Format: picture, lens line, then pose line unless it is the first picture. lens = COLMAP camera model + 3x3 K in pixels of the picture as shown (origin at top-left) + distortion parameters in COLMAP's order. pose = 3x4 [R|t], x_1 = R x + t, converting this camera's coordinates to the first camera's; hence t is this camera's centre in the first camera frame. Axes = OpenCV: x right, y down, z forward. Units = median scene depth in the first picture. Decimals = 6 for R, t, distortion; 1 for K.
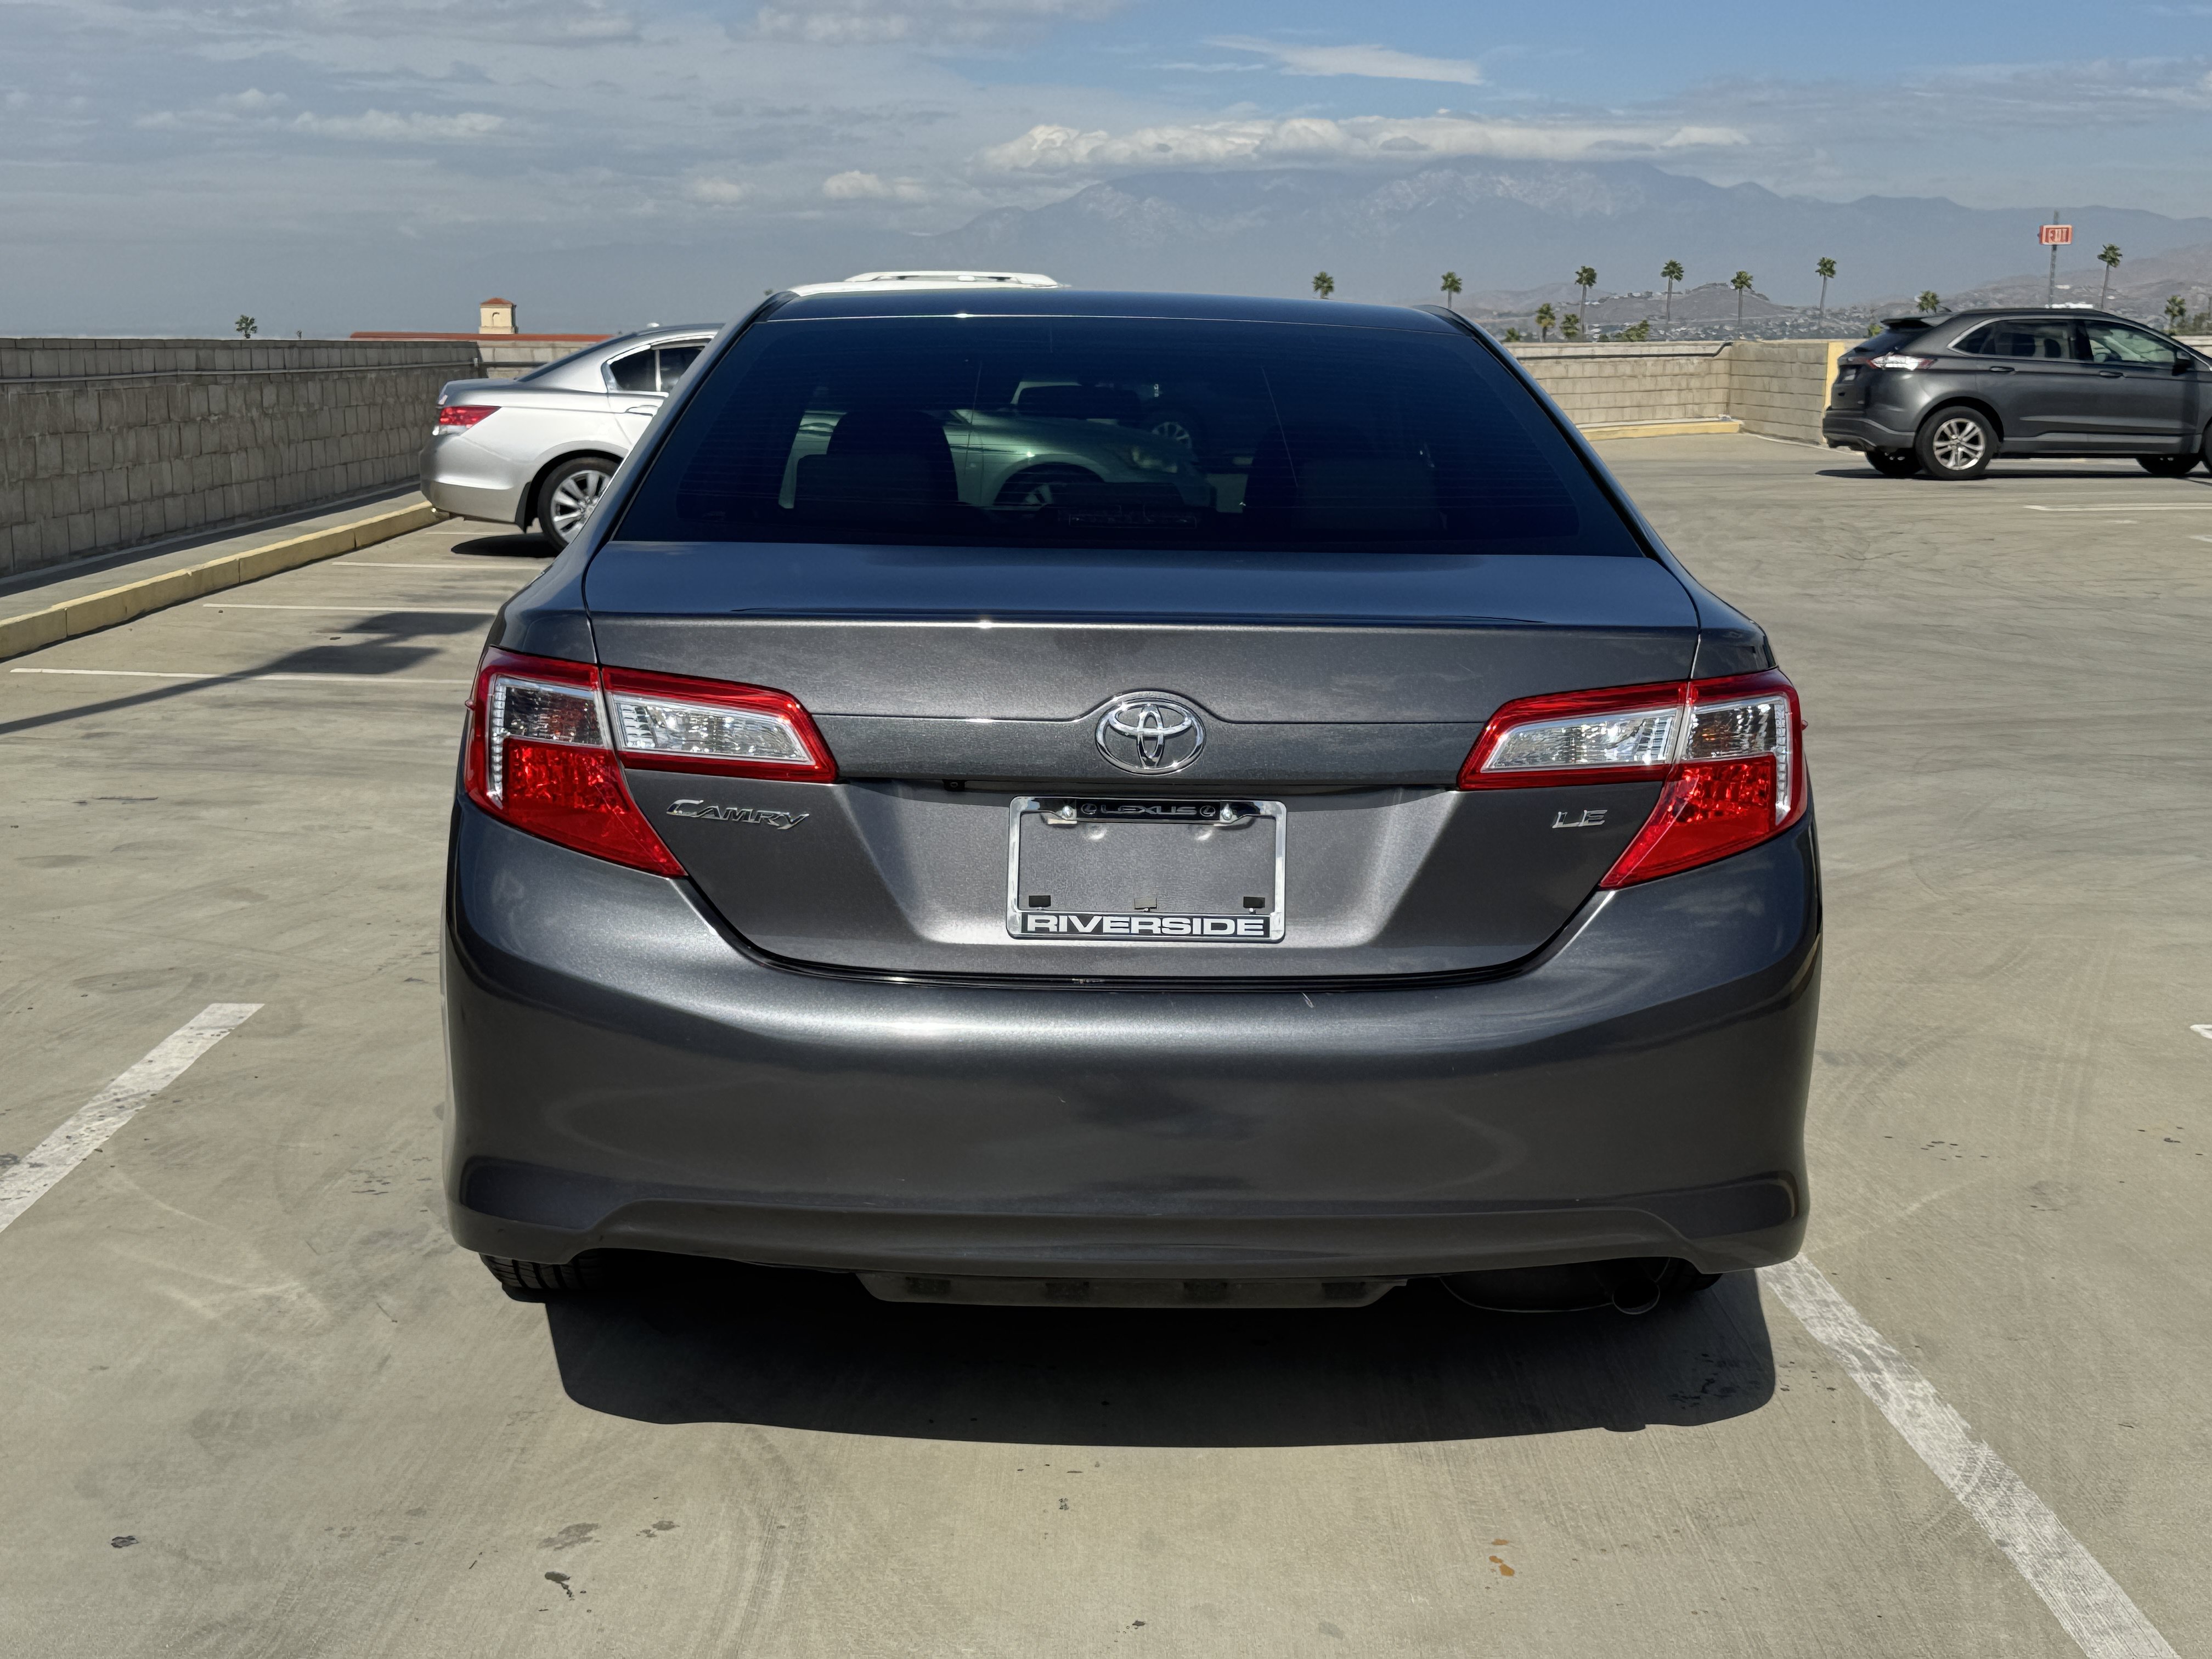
lens RADIAL K [[2819.0, 0, 1128.9], [0, 2819.0, 834.7], [0, 0, 1]] dist [0.175666, -0.386215]
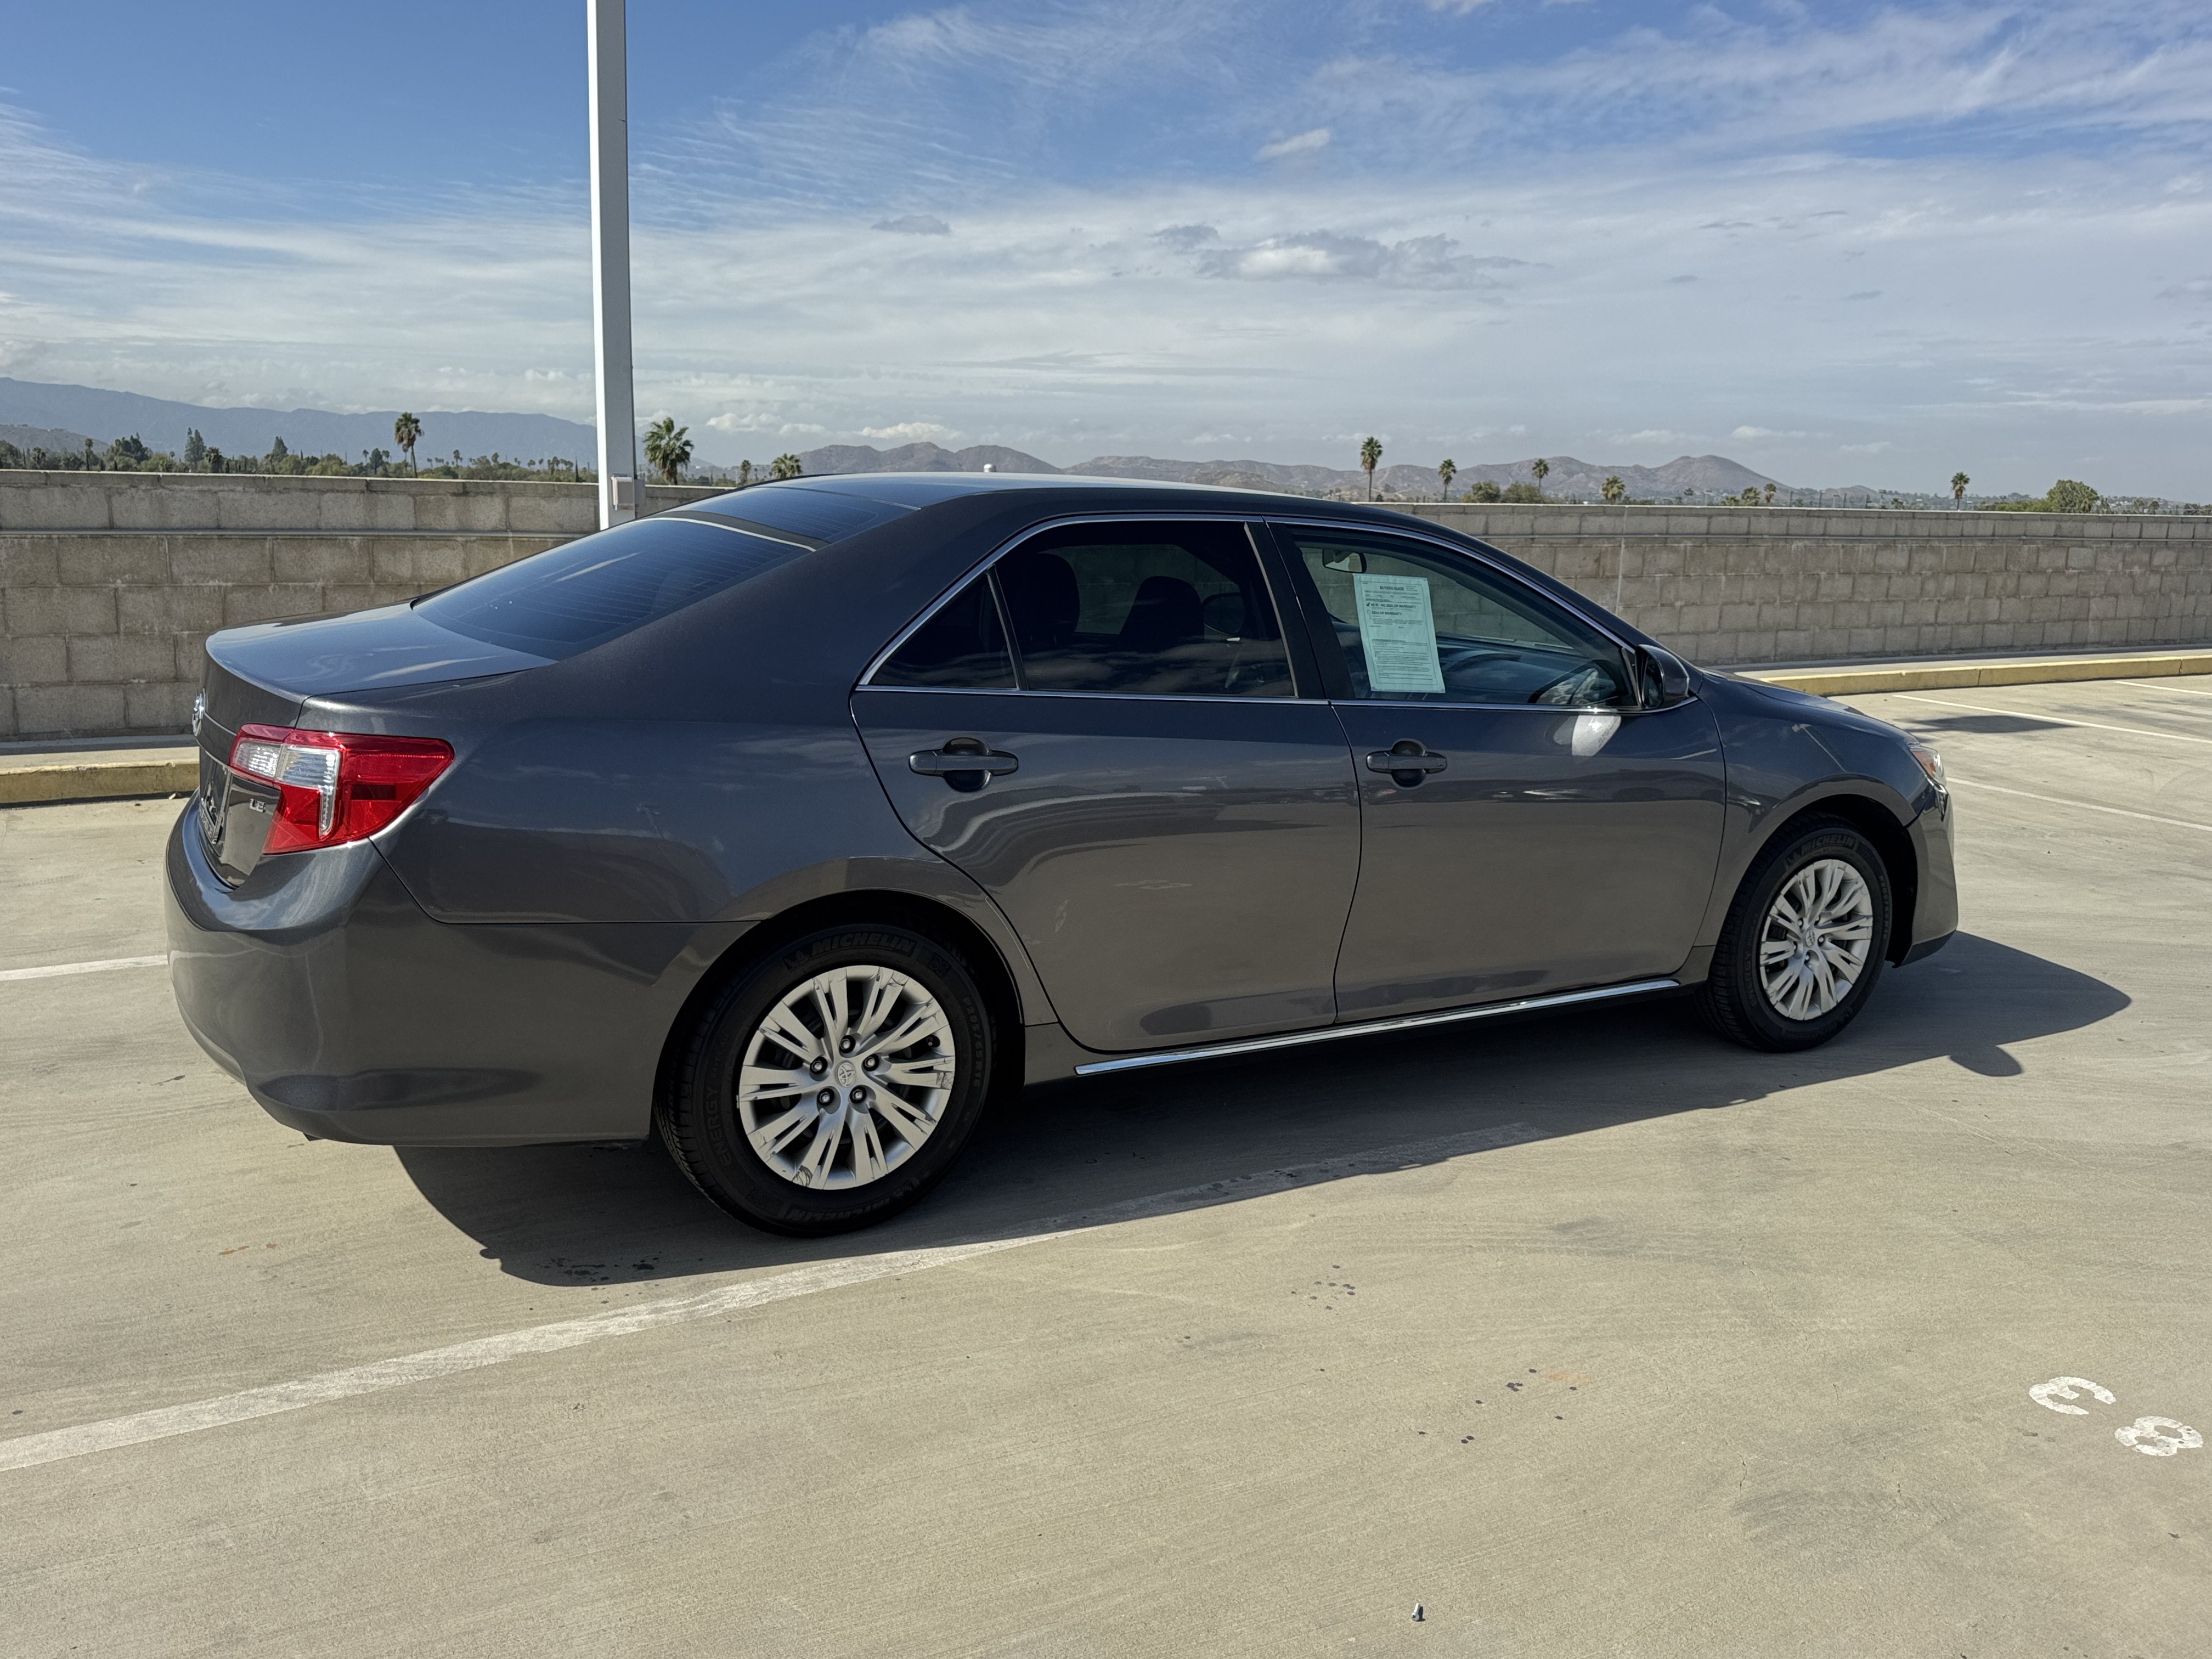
lens RADIAL K [[1781.0, 0, 1106.0], [0, 1781.0, 829.5], [0, 0, 1]] dist [0.122081, -0.213920]
pose [[0.476593, 0.176670, -0.861189, 0.994124], [-0.173447, 0.979241, 0.104900, -0.142236], [0.861844, 0.099376, 0.497342, 0.729032]]
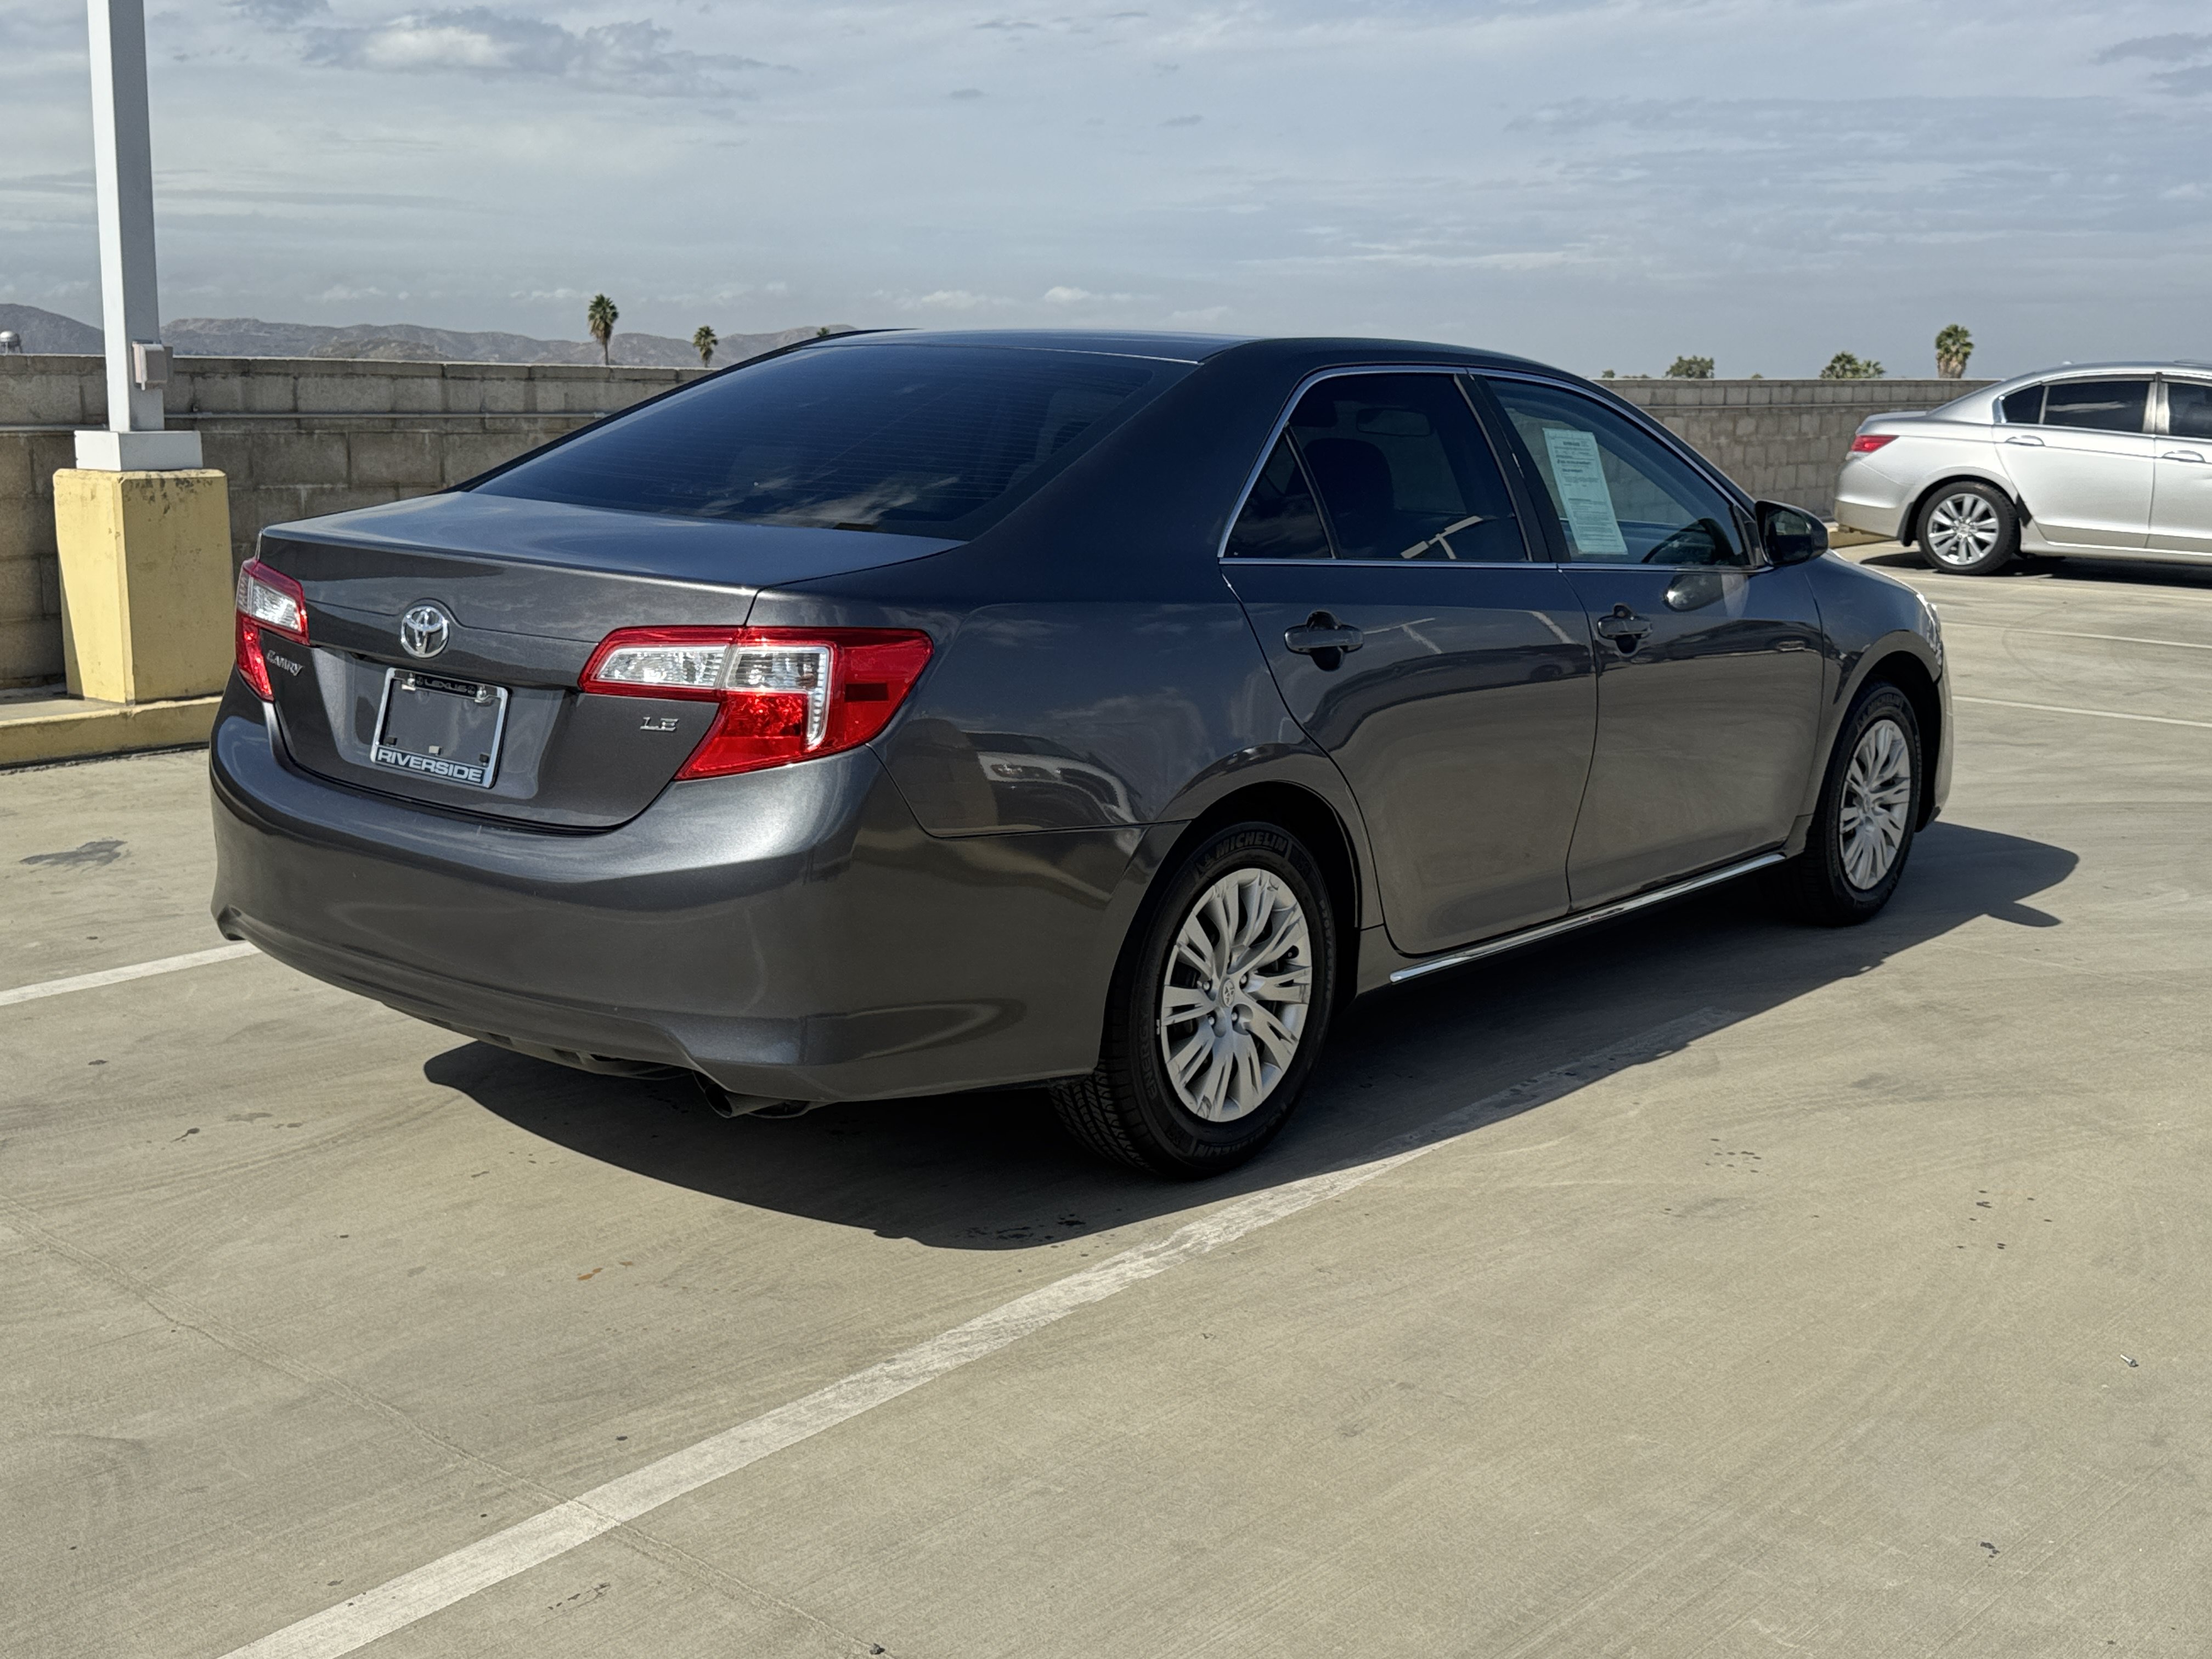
lens RADIAL K [[2397.1, 0, 1122.5], [0, 2397.1, 826.3], [0, 0, 1]] dist [0.180273, -0.388748]
pose [[0.754507, 0.126794, -0.643928, 0.840152], [-0.121503, 0.991186, 0.052803, -0.035225], [0.644947, 0.038399, 0.763262, 0.230919]]
